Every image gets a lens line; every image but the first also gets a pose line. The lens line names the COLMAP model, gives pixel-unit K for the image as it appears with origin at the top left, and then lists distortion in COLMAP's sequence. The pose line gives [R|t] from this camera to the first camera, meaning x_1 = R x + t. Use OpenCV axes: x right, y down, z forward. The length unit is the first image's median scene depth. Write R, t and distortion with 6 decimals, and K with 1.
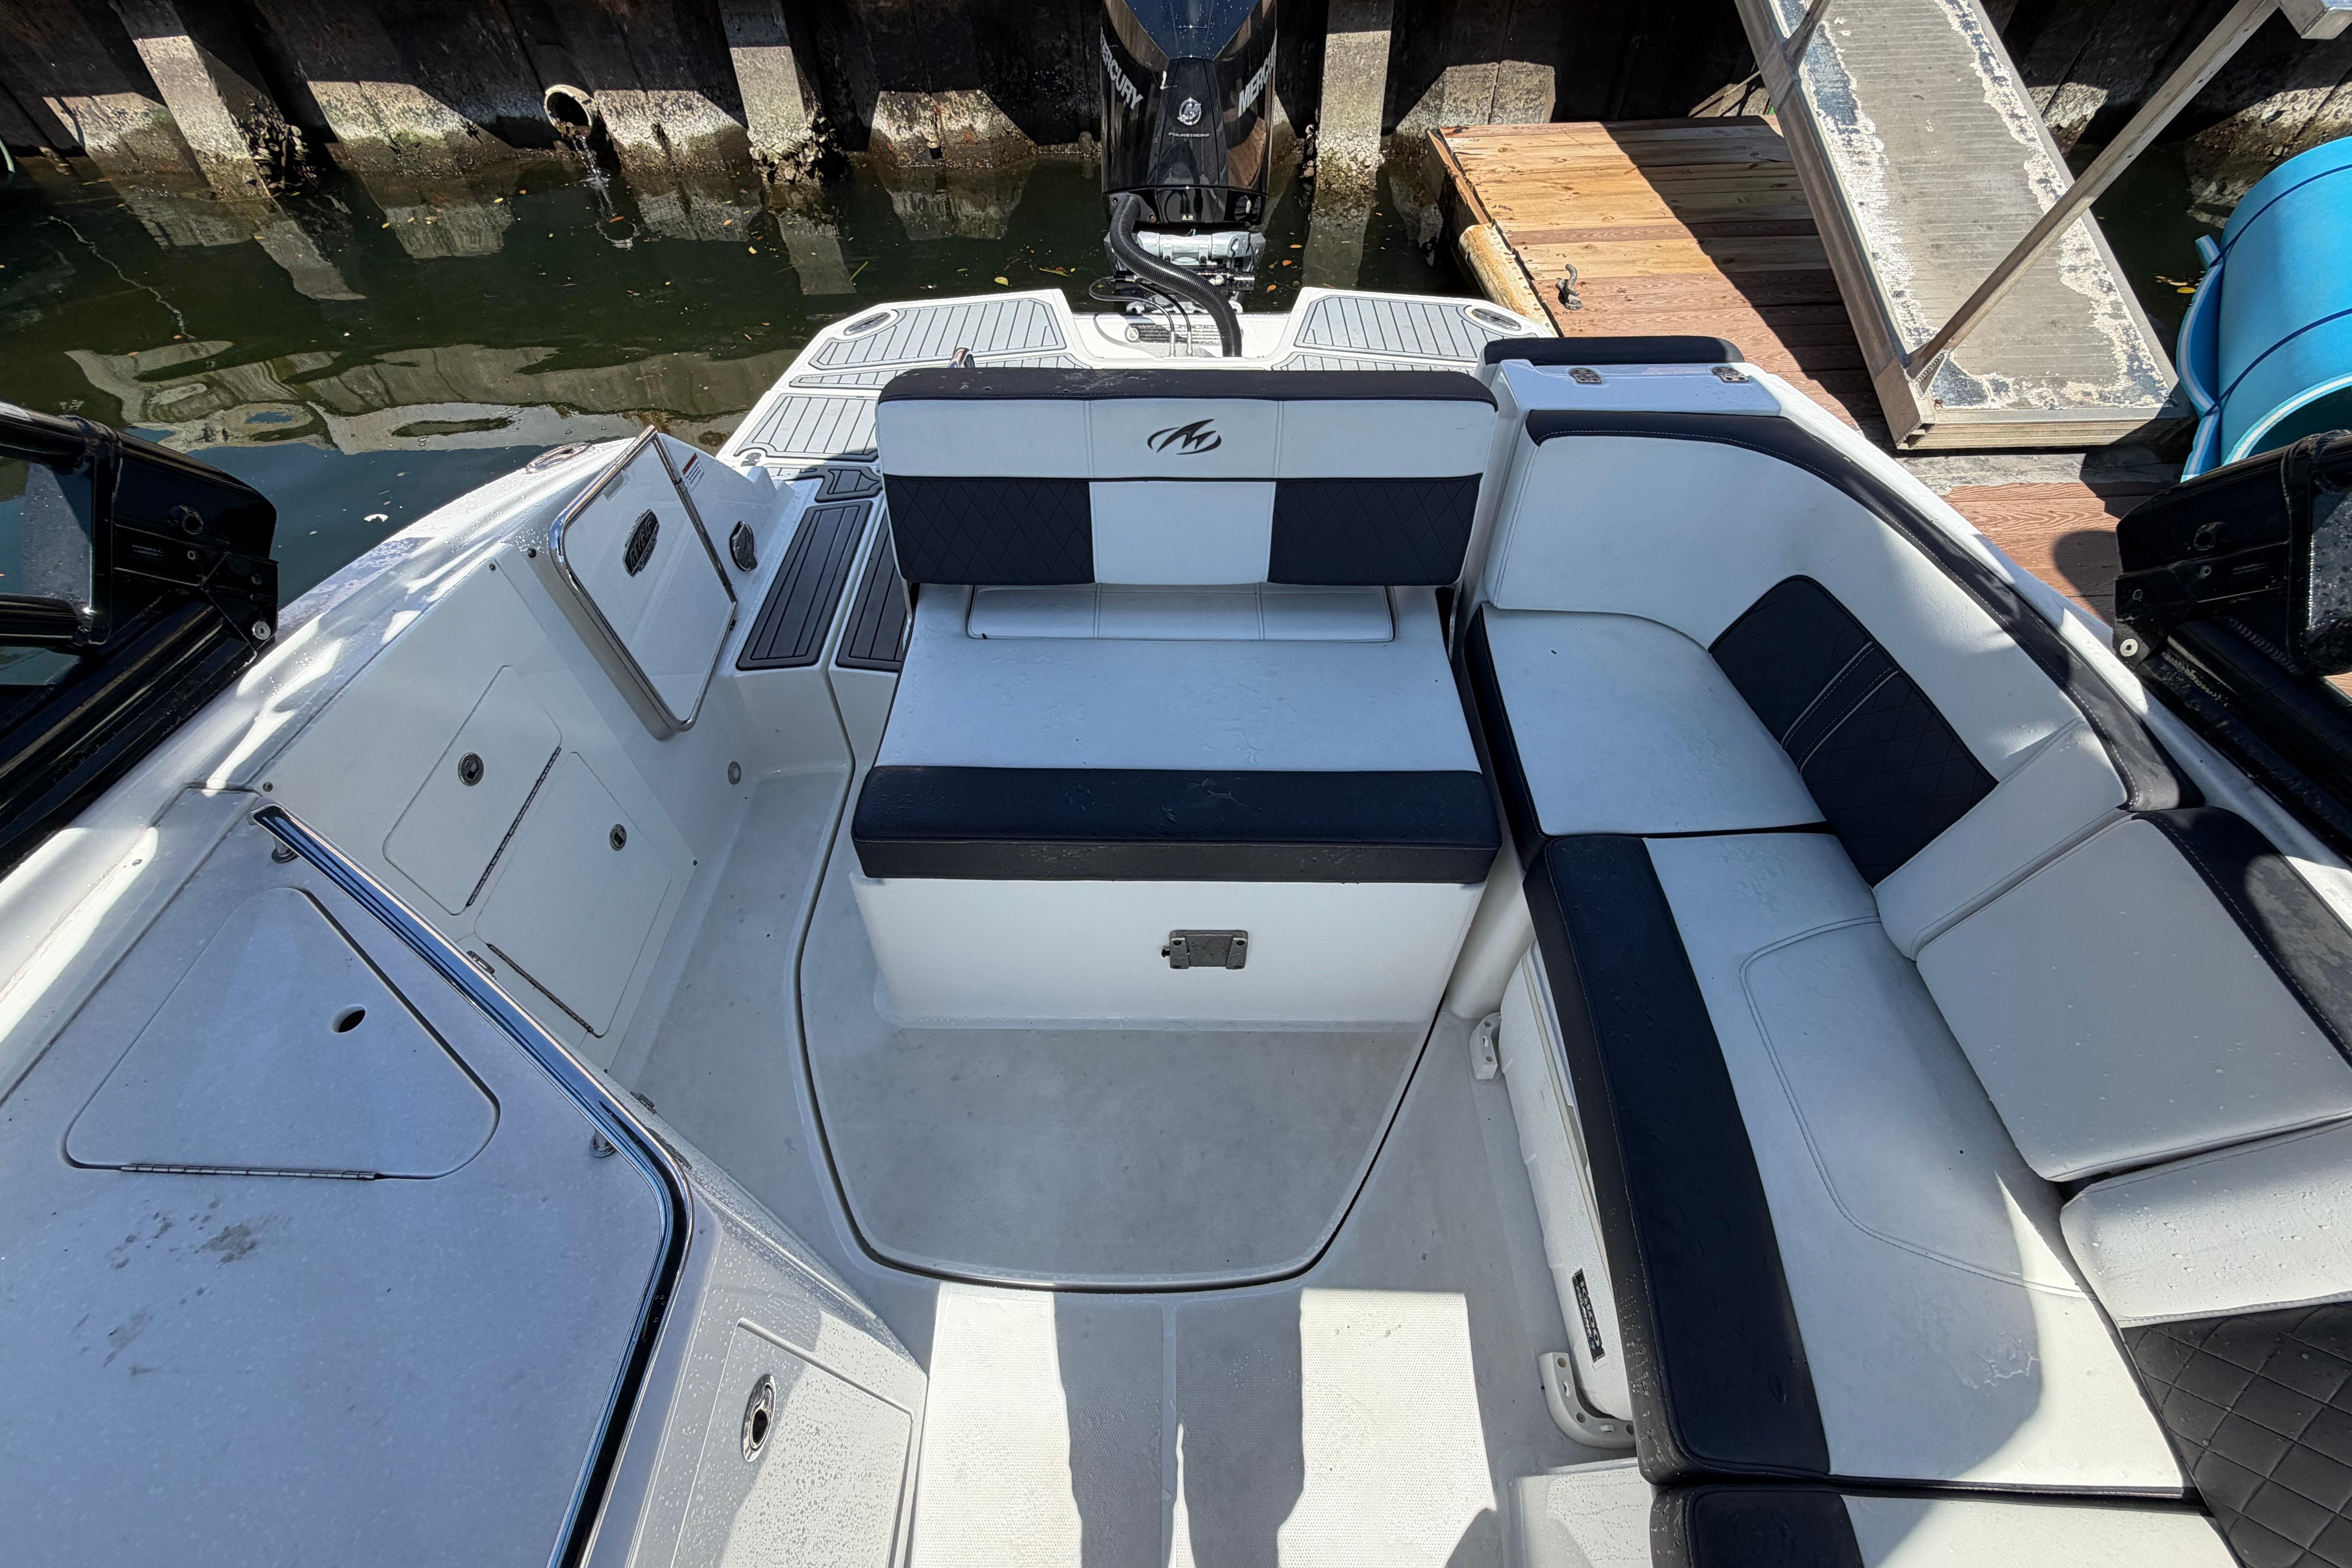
lens RADIAL K [[935.9, 0, 1176.5], [0, 935.9, 794.8], [0, 0, 1]] dist [0.005614, -0.001077]
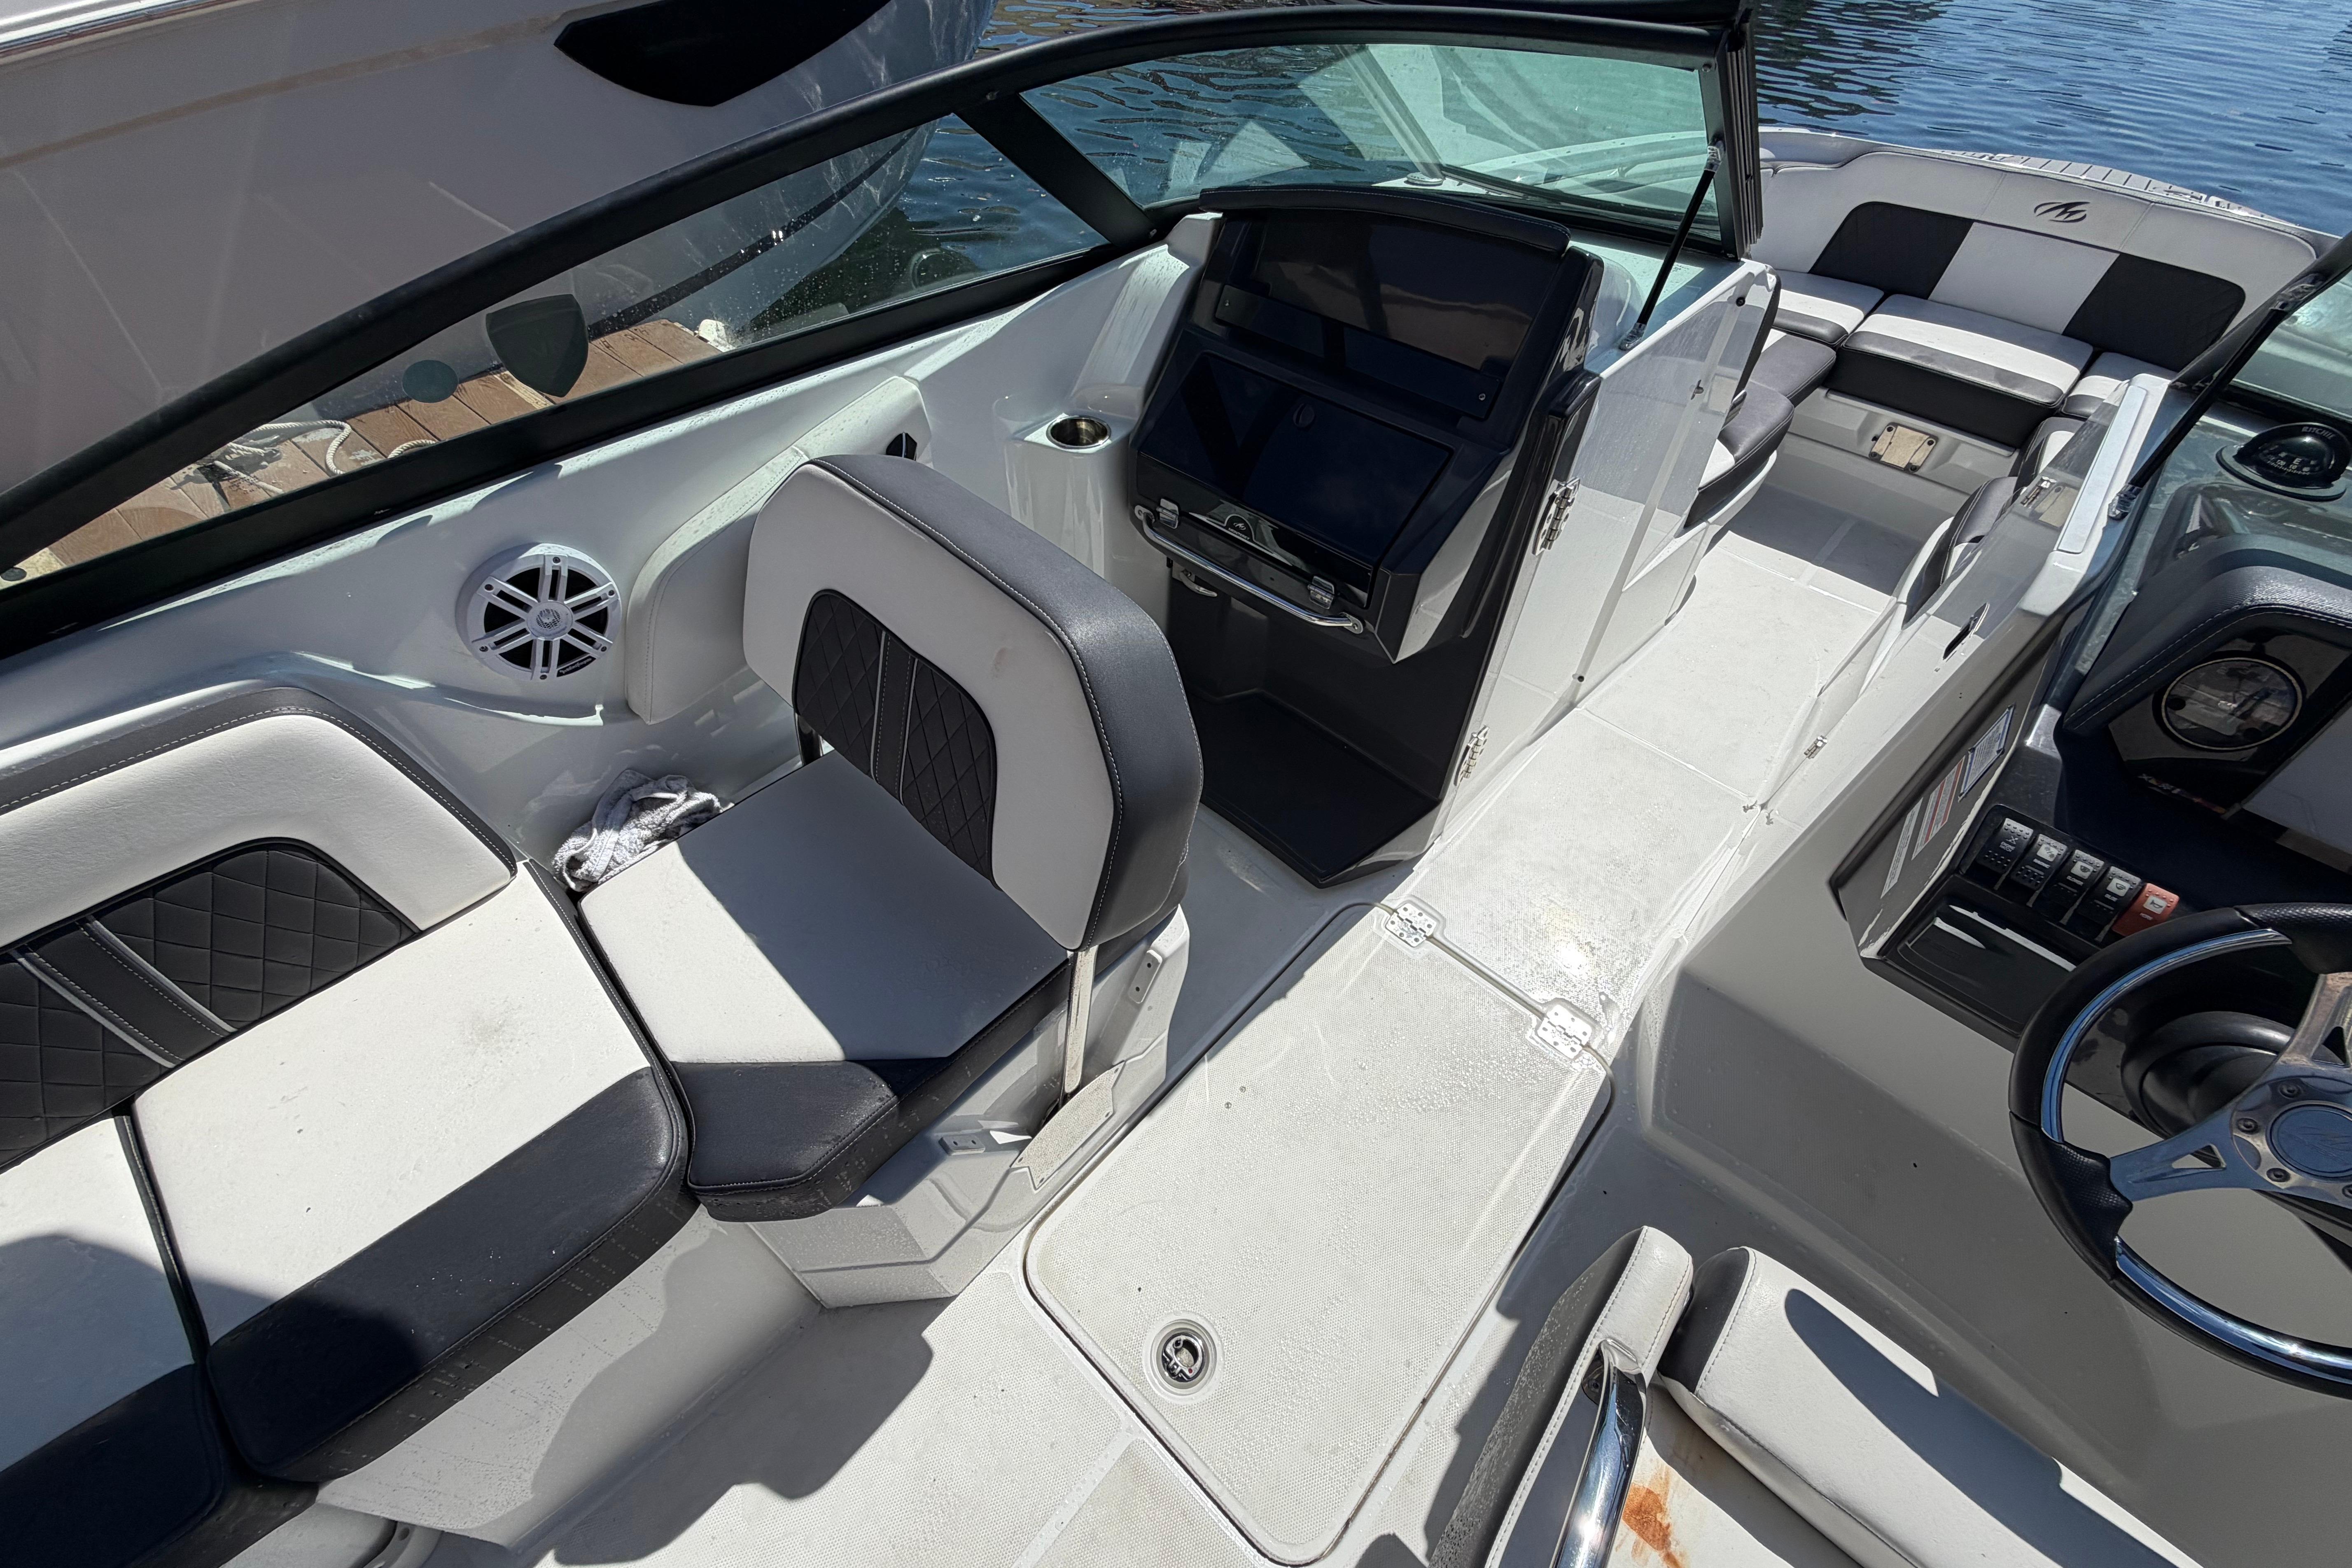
lens RADIAL K [[935.9, 0, 1175.4], [0, 935.9, 786.0], [0, 0, 1]] dist [0.005614, -0.001077]
pose [[-0.737365, -0.523566, 0.426815, -0.085200], [0.505855, -0.009248, 0.862569, 0.224567], [-0.447664, 0.851935, 0.271668, -0.122686]]
